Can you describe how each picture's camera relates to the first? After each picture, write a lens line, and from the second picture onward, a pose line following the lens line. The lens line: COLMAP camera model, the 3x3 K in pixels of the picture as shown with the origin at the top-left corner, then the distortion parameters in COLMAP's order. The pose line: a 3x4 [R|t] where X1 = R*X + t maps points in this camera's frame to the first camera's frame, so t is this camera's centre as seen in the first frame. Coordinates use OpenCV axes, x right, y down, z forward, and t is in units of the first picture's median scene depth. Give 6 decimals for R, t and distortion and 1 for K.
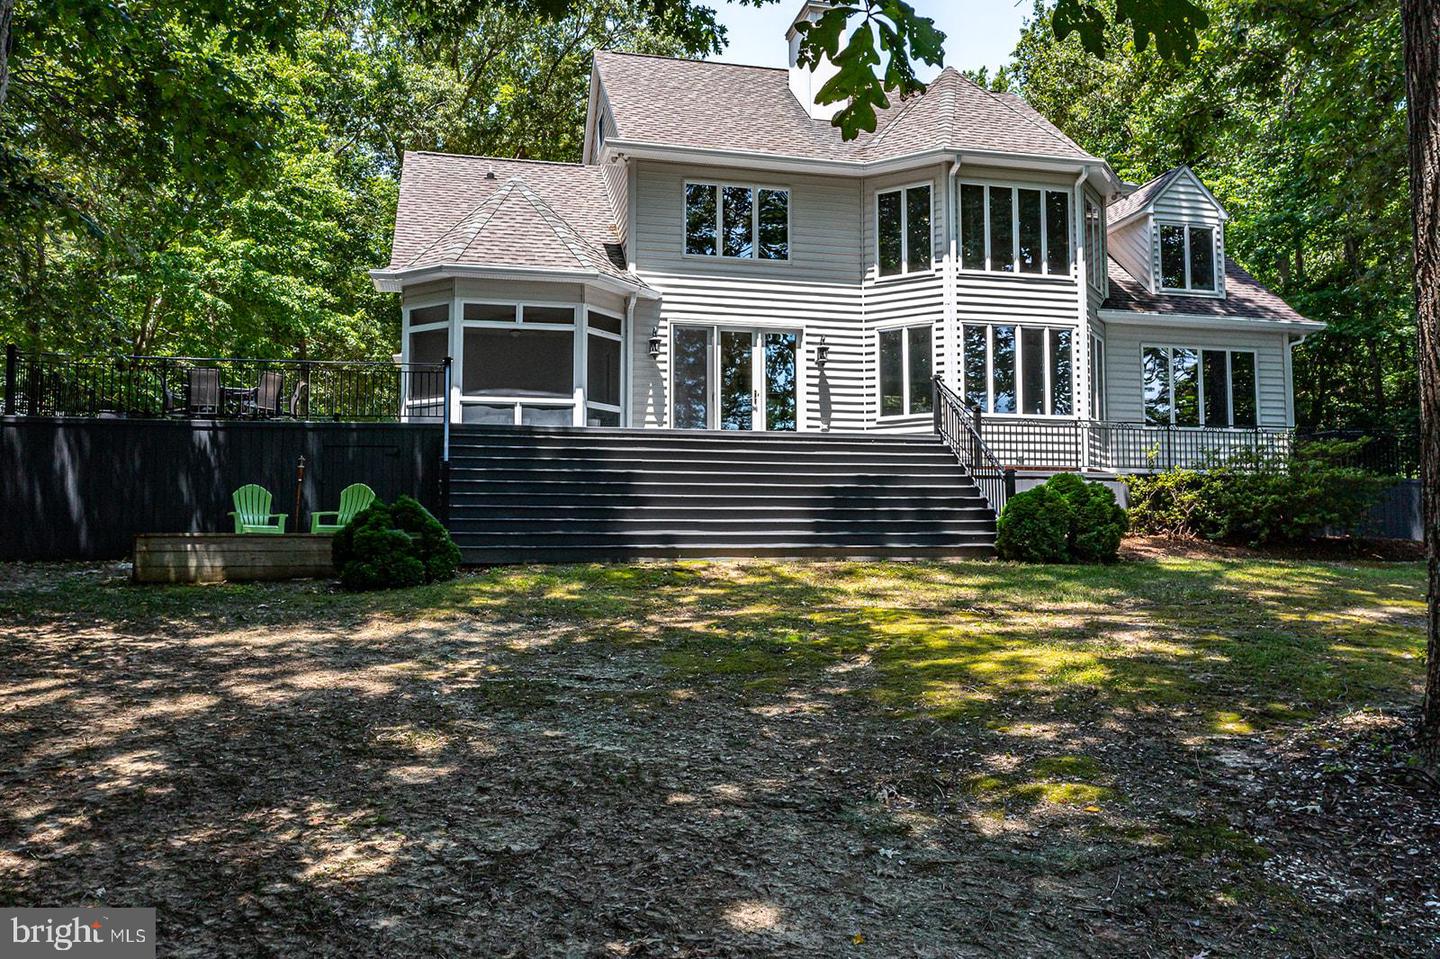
lens RADIAL K [[1161.4, 0, 723.9], [0, 1161.4, 471.8], [0, 0, 1]] dist [-0.010899, 0.000497]
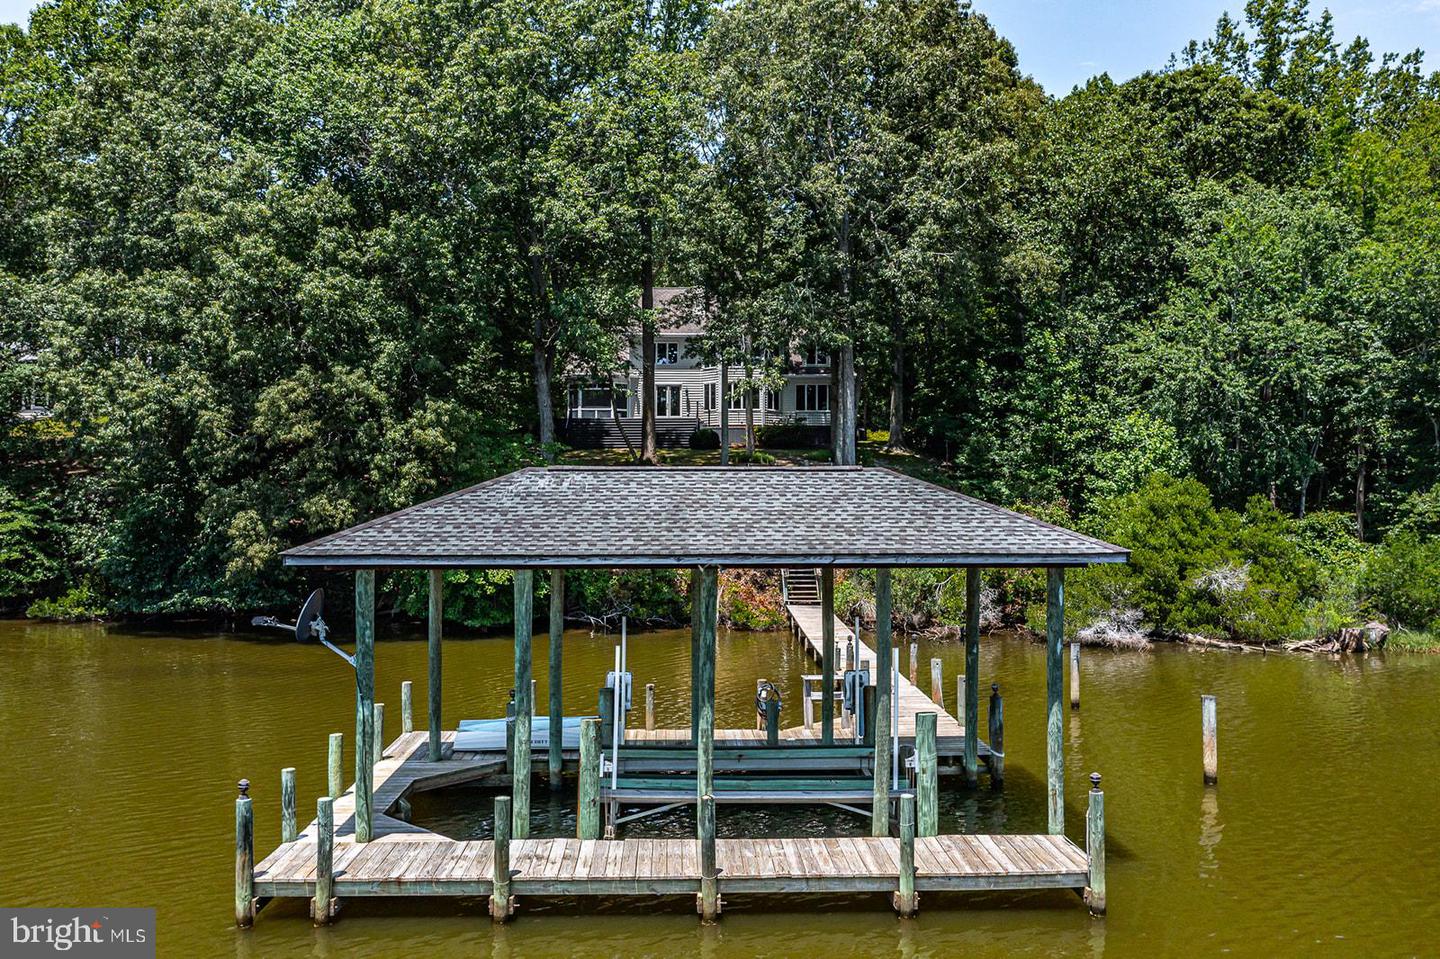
lens RADIAL K [[1161.4, 0, 723.9], [0, 1161.4, 471.8], [0, 0, 1]] dist [-0.010899, 0.000497]
pose [[0.964384, -0.001575, -0.264503, 1.094385], [0.014176, 0.998853, 0.045739, -0.022902], [0.264127, -0.047860, 0.963300, -2.263509]]
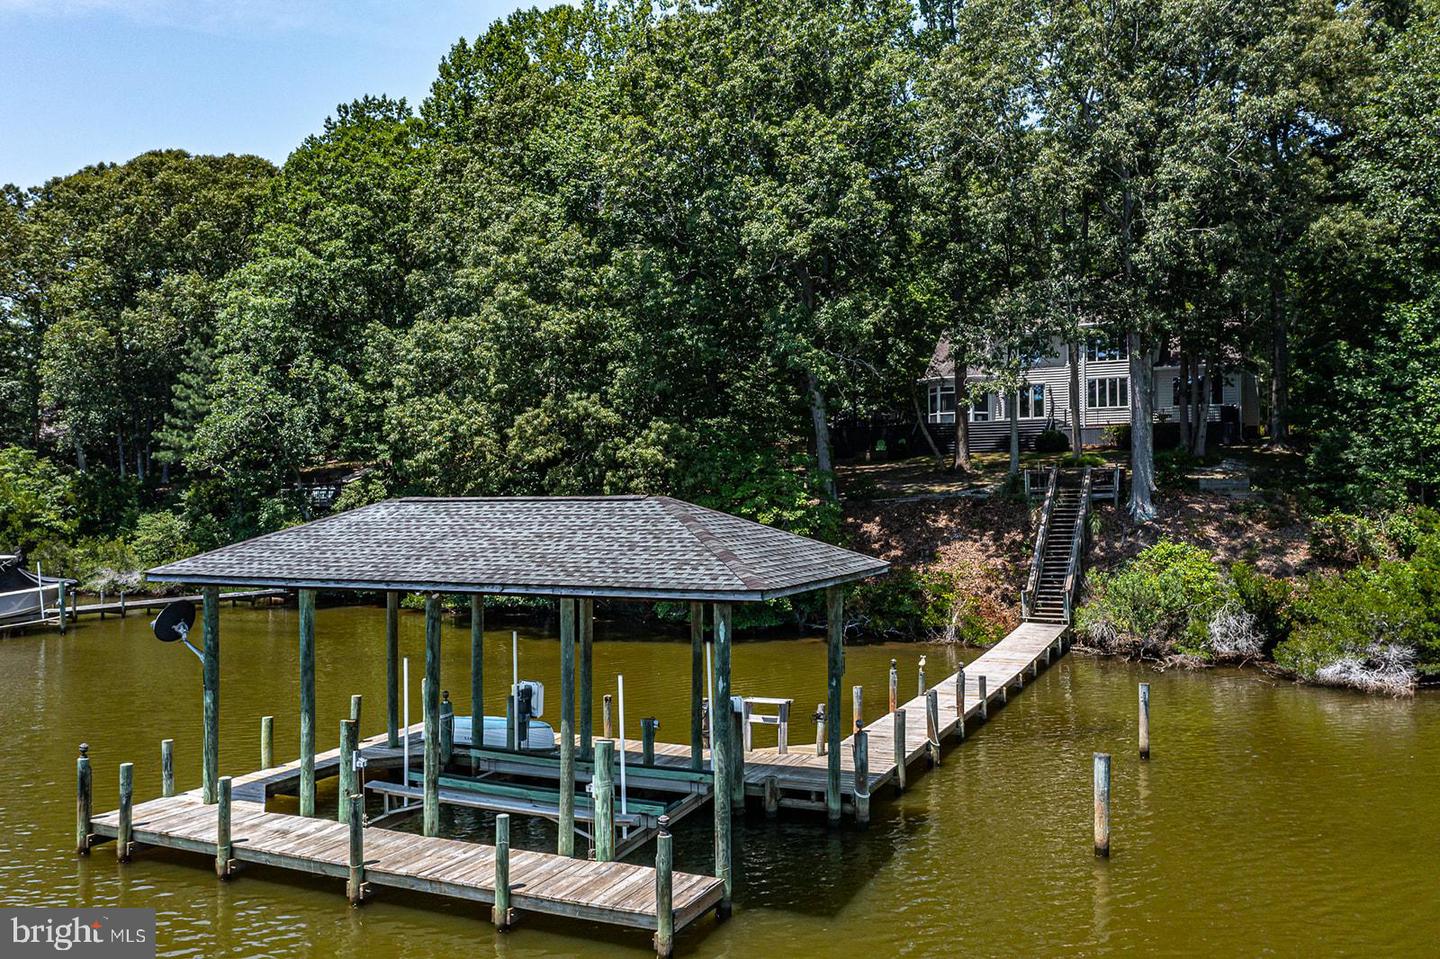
lens RADIAL K [[1173.7, 0, 712.3], [0, 1173.7, 477.9], [0, 0, 1]] dist [-0.013267, -0.010082]
pose [[0.741211, -0.012295, -0.671160, 1.570849], [0.050200, 0.998048, 0.037157, -0.029523], [0.669393, -0.061234, 0.740381, -2.042173]]
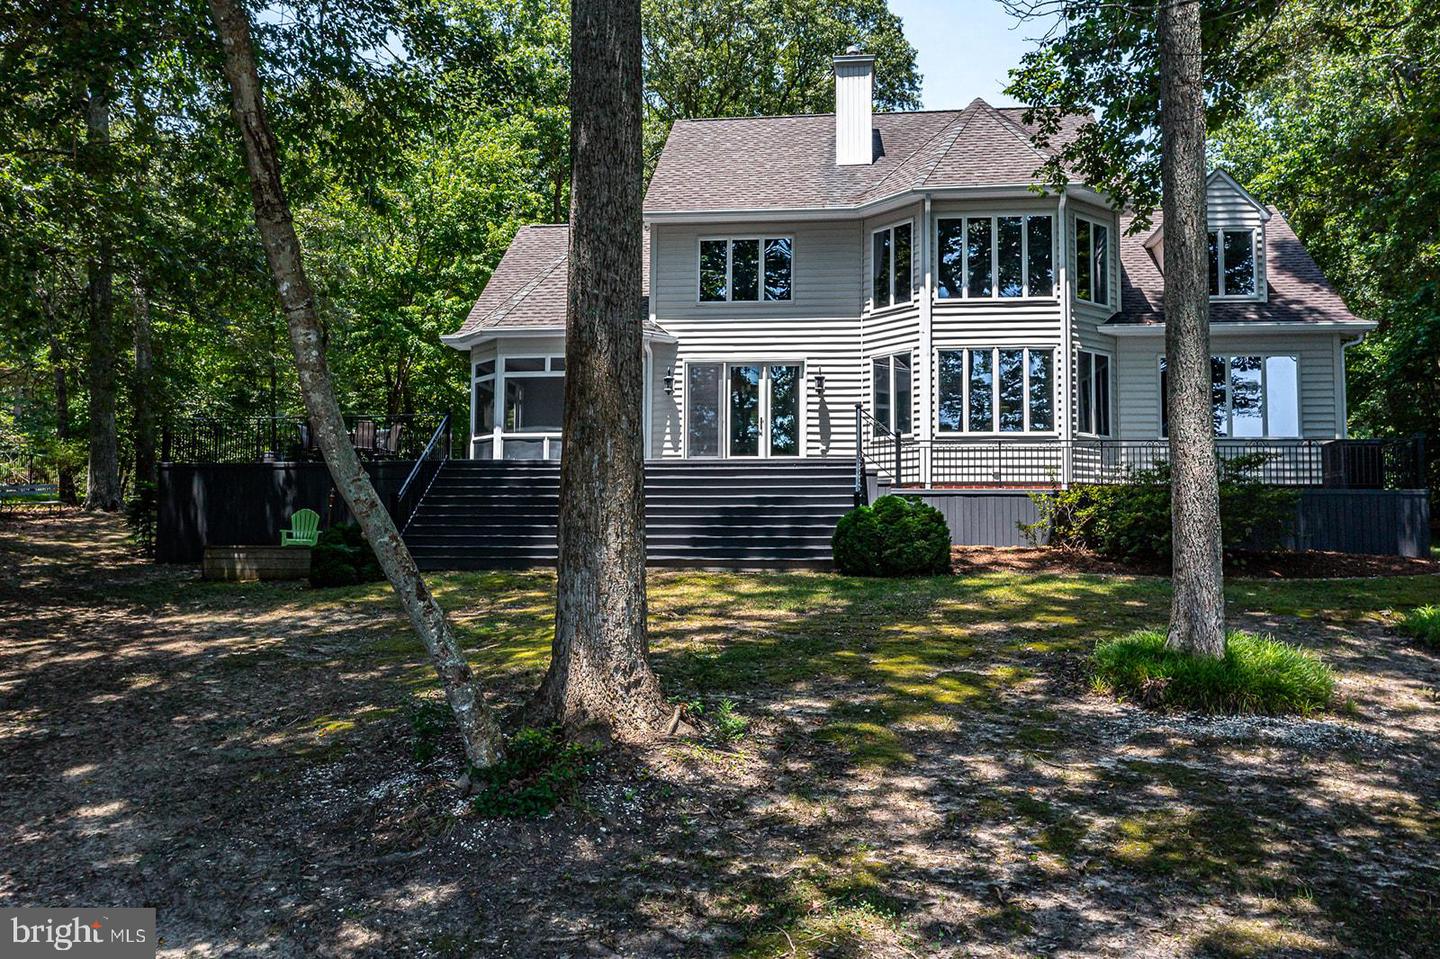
lens RADIAL K [[1173.7, 0, 712.3], [0, 1173.7, 477.9], [0, 0, 1]] dist [-0.013267, -0.010082]
pose [[0.933443, -0.013852, -0.358458, 0.394378], [0.017478, 0.999824, 0.006879, -0.019715], [0.358299, -0.012686, 0.933521, -0.090051]]
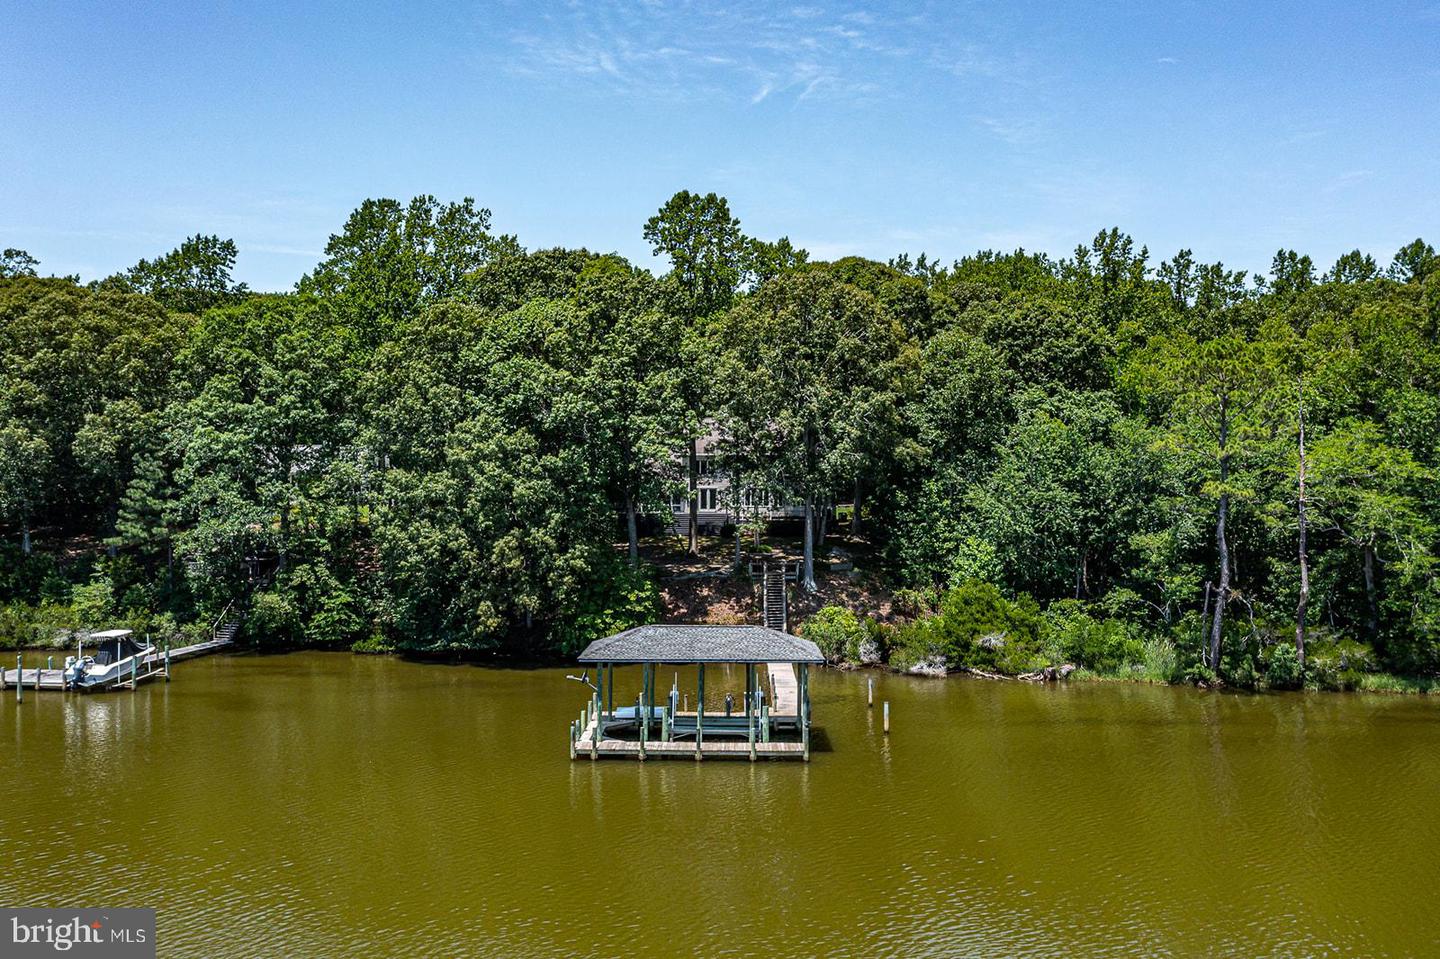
lens RADIAL K [[1161.4, 0, 723.9], [0, 1161.4, 471.8], [0, 0, 1]] dist [-0.010899, 0.000497]
pose [[0.950436, 0.001243, -0.310916, 1.682097], [0.013878, 0.998826, 0.046418, -0.431754], [0.310609, -0.048432, 0.949303, -3.811971]]
